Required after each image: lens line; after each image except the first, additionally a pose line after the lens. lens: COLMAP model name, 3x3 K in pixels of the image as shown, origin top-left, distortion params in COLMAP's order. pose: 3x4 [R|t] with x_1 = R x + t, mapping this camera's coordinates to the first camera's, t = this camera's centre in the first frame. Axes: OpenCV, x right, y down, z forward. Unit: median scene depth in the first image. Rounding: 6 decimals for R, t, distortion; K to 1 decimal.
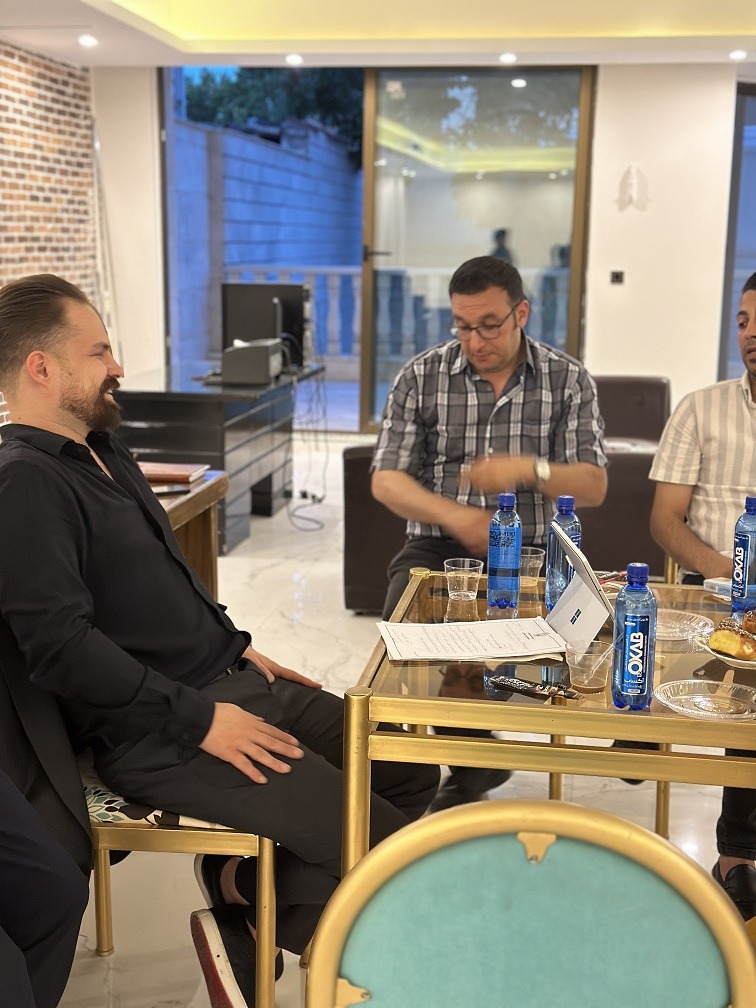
lens RADIAL K [[1412.1, 0, 398.1], [0, 1412.1, 503.0], [0, 0, 1]] dist [0.104300, 0.000000]
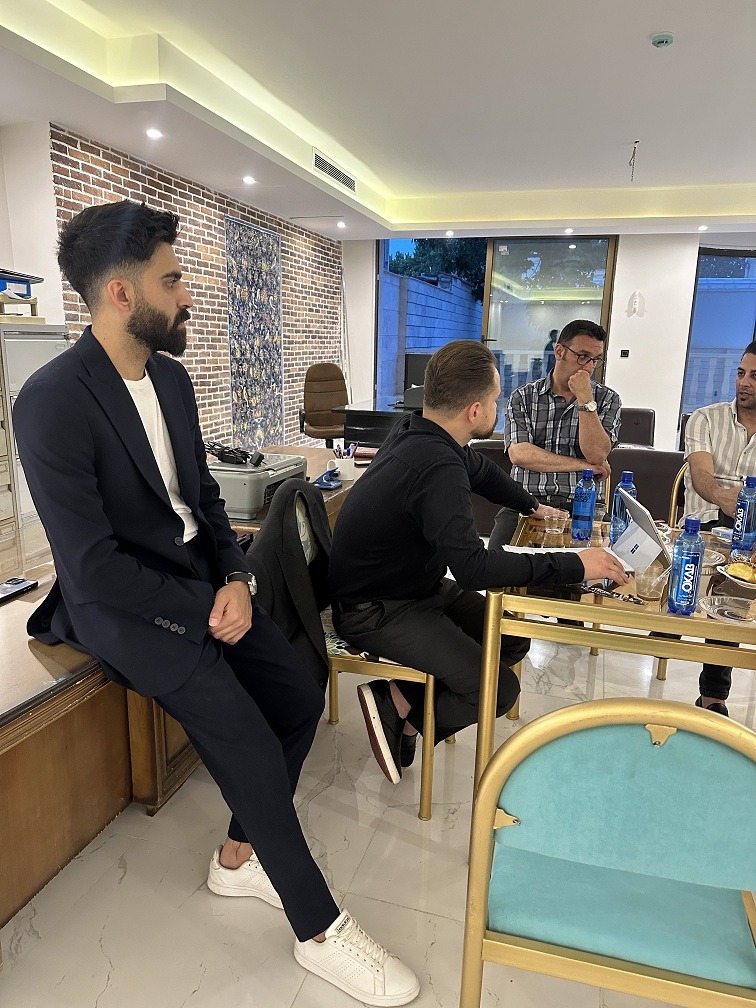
lens RADIAL K [[712.1, 0, 373.8], [0, 712.1, 510.4], [0, 0, 1]] dist [0.070089, -0.093095]
pose [[0.987074, 0.044327, -0.154016, -0.012206], [-0.036568, 0.997933, 0.052851, 0.002196], [0.156040, -0.046536, 0.986654, 0.057450]]
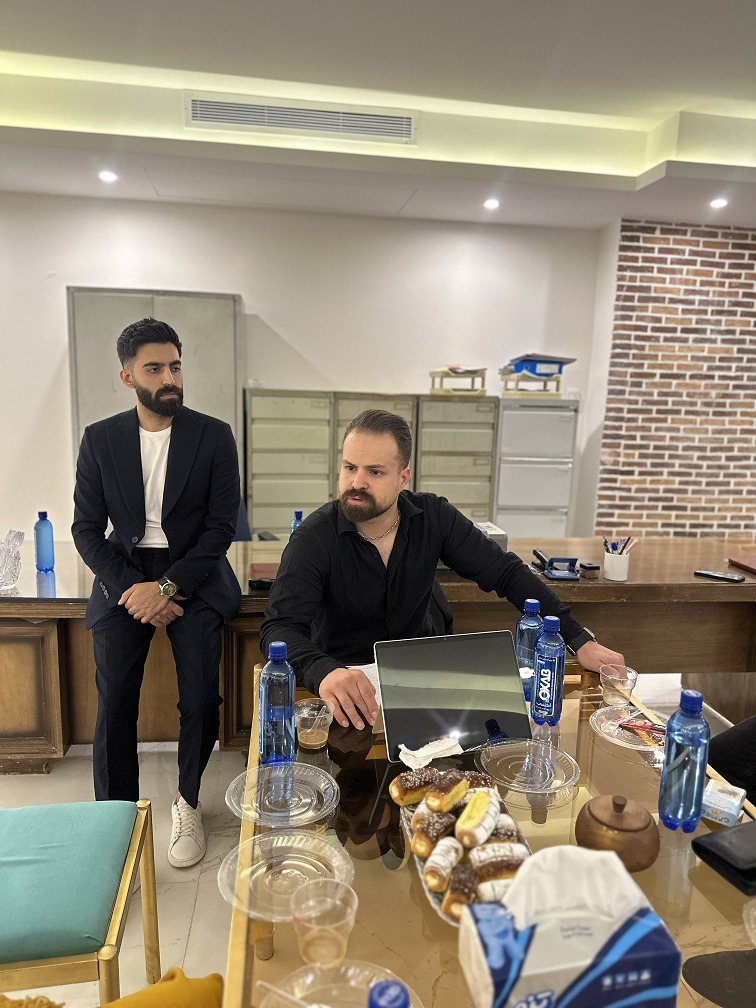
lens RADIAL K [[712.1, 0, 371.0], [0, 712.1, 511.2], [0, 0, 1]] dist [0.070089, -0.093095]
pose [[0.278617, 0.157116, -0.947464, 0.200145], [-0.198557, 0.974637, 0.103233, -0.036780], [0.939653, 0.159363, 0.302747, 0.236528]]
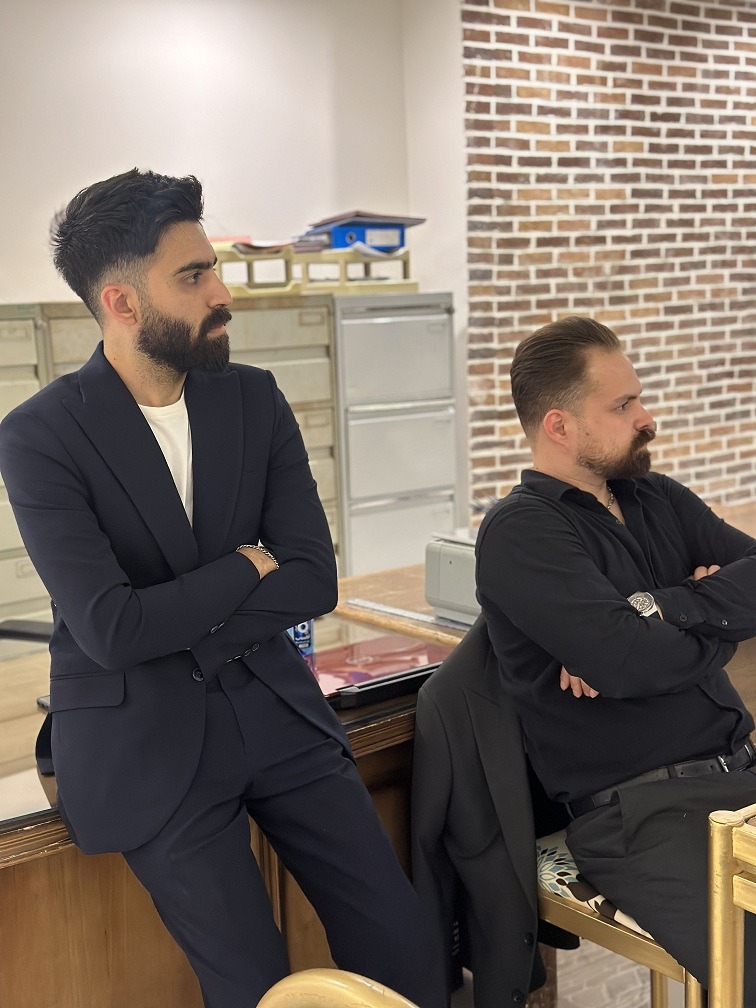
lens RADIAL K [[1412.1, 0, 379.4], [0, 1412.1, 520.0], [0, 0, 1]] dist [0.104300, 0.000000]
pose [[0.713109, 0.081767, -0.696268, 0.108198], [-0.084188, 0.995976, 0.030739, -0.012148], [0.695979, 0.036697, 0.717123, 0.077659]]
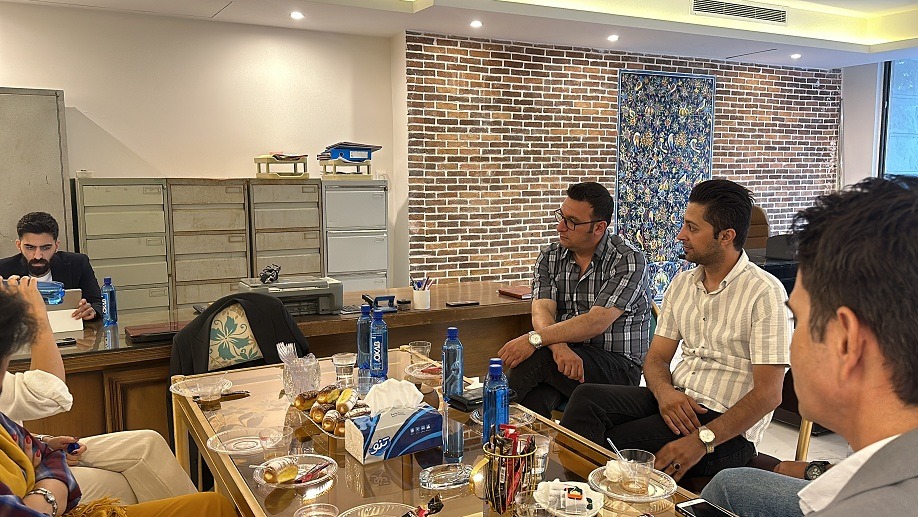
lens RADIAL K [[738.6, 0, 453.5], [0, 738.6, 268.5], [0, 0, 1]] dist [0.136458, -0.079293]
pose [[0.602169, 0.084469, -0.793888, 0.304994], [-0.133376, 0.991056, 0.004281, -0.024348], [0.787149, 0.103308, 0.608049, 0.175774]]
